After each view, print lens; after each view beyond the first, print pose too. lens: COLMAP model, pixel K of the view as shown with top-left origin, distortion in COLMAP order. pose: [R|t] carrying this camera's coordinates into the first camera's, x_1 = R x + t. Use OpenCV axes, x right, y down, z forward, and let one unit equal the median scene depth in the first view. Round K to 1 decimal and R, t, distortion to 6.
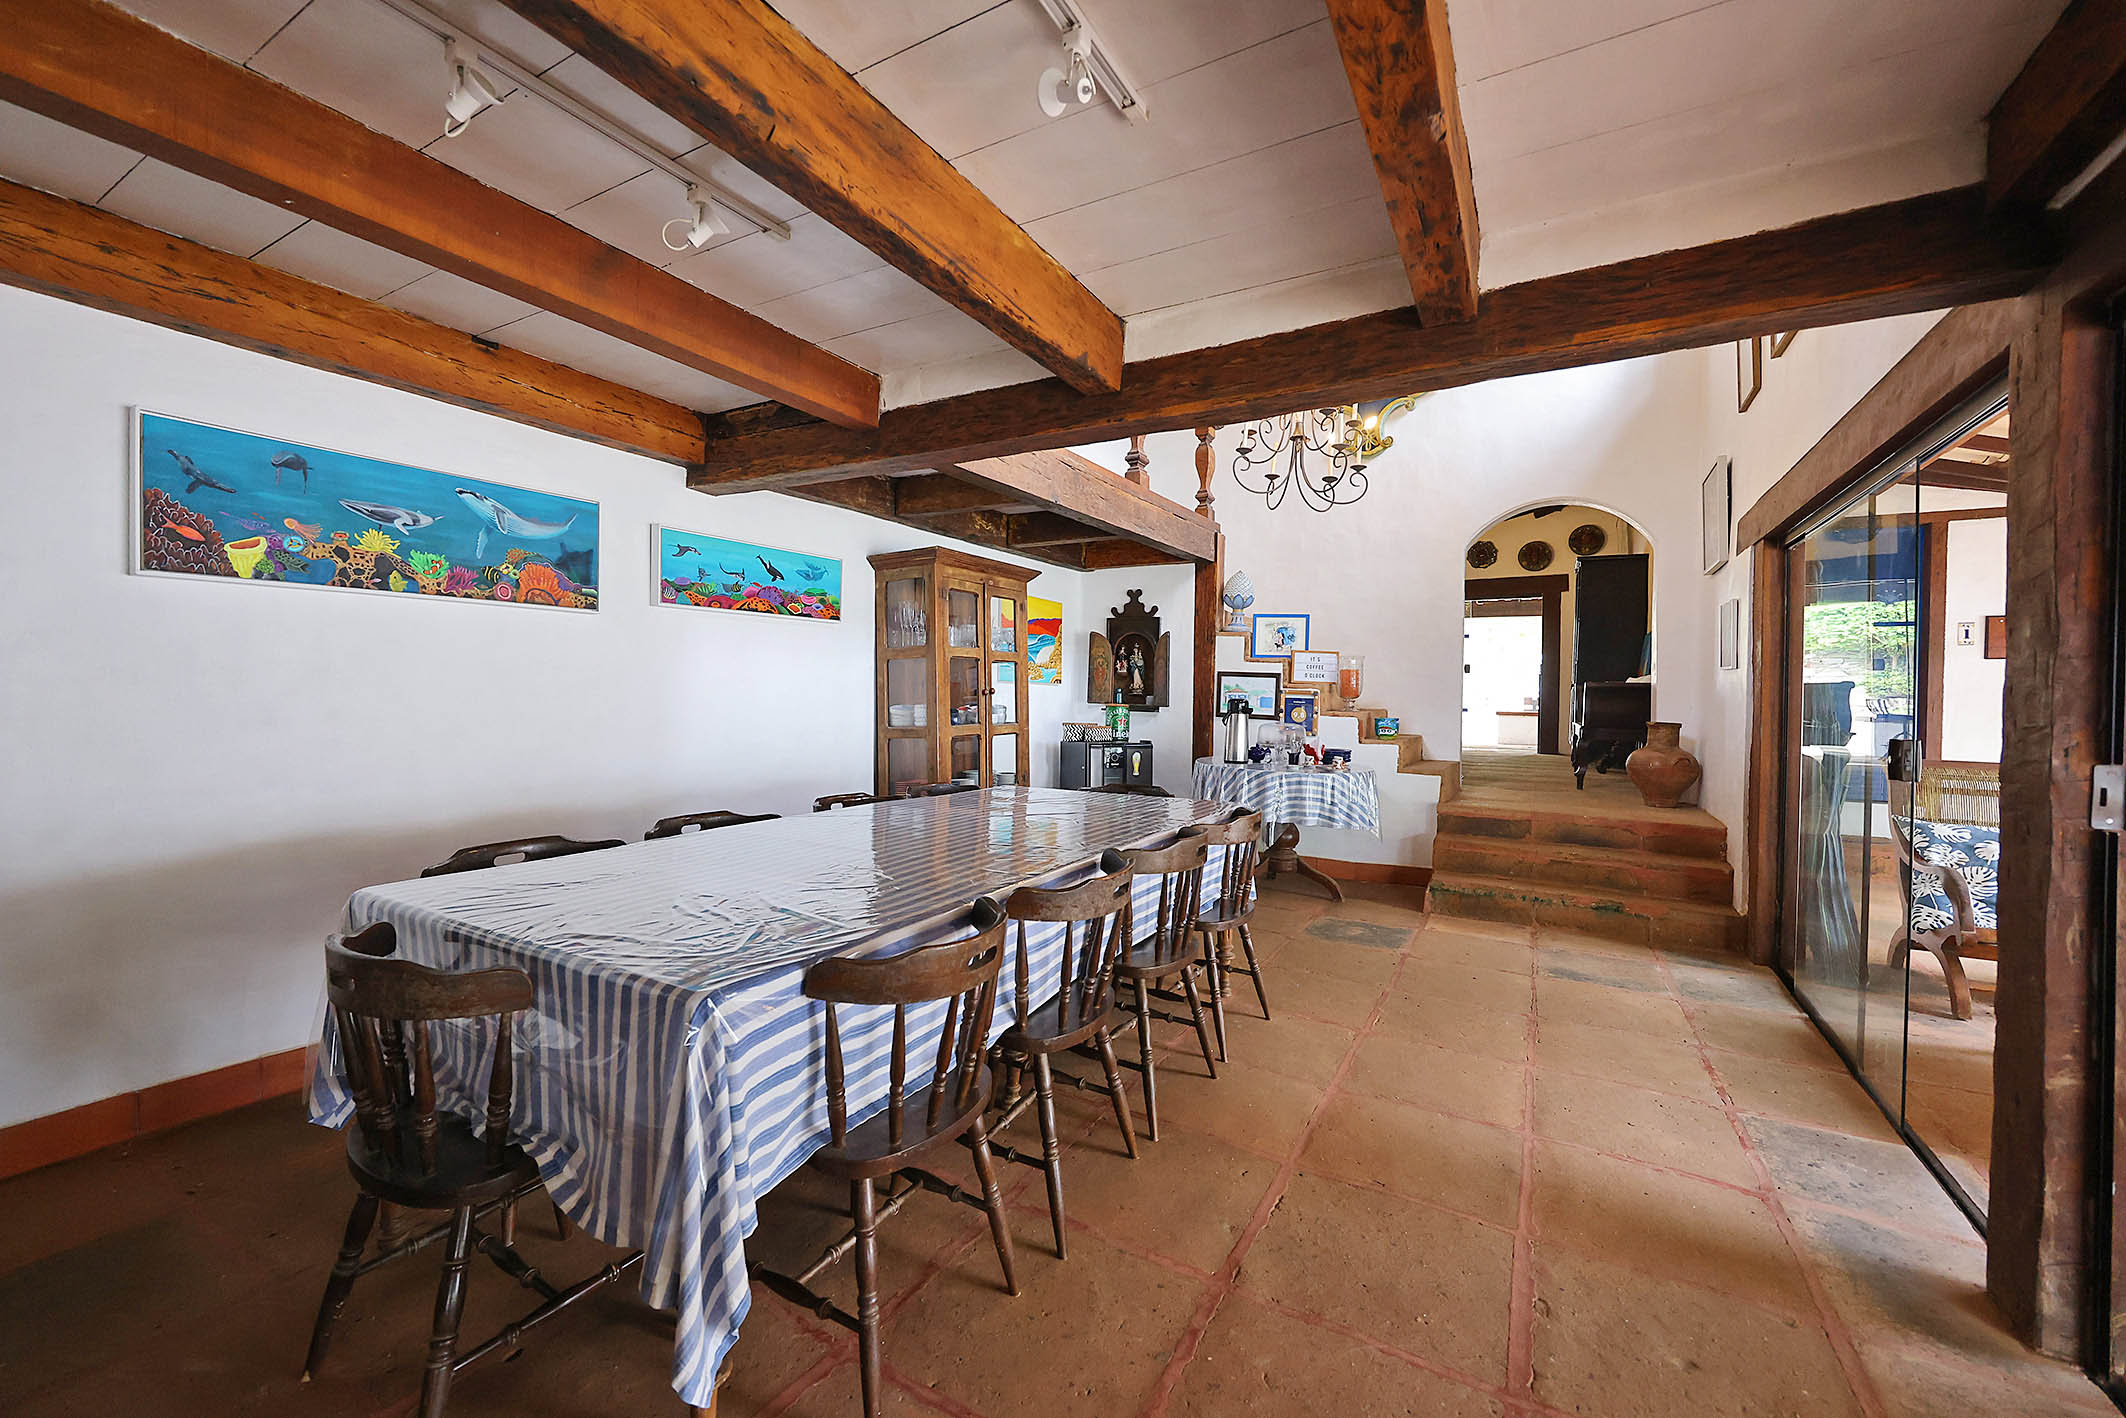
lens RADIAL K [[852.6, 0, 1054.0], [0, 852.6, 700.5], [0, 0, 1]] dist [-0.000962, -0.000004]
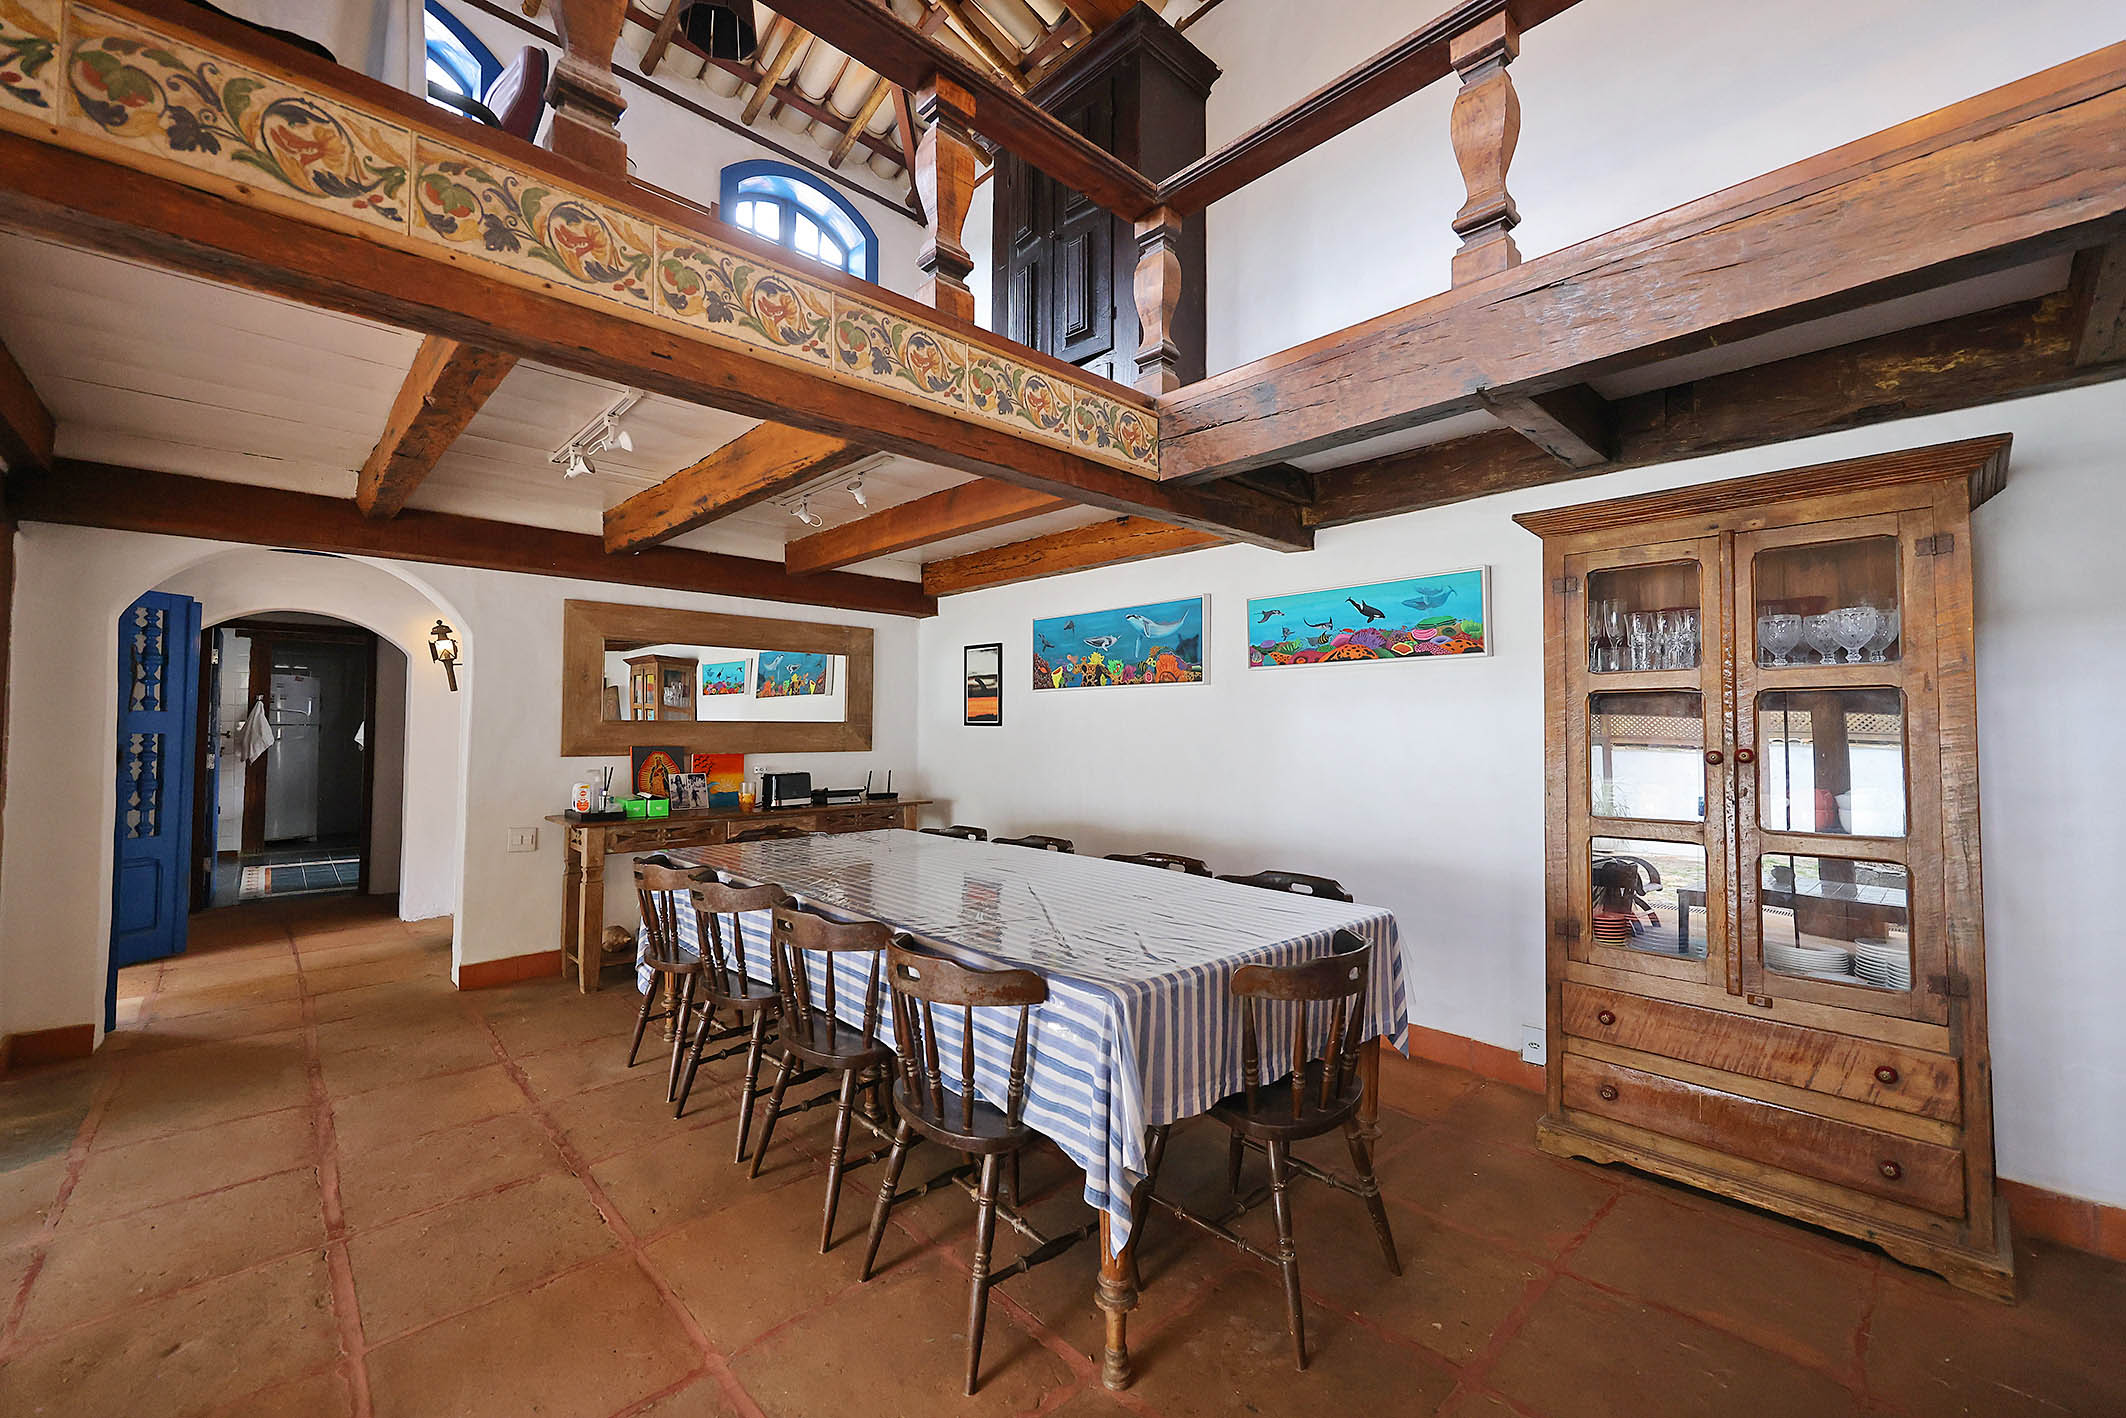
lens RADIAL K [[854.0, 0, 1056.7], [0, 854.0, 699.8], [0, 0, 1]] dist [-0.001606, -0.000220]
pose [[-0.287560, -0.047169, -0.956600, 0.728232], [-0.020056, 0.998864, -0.043224, -0.020669], [0.957553, 0.006756, -0.288179, 1.163615]]
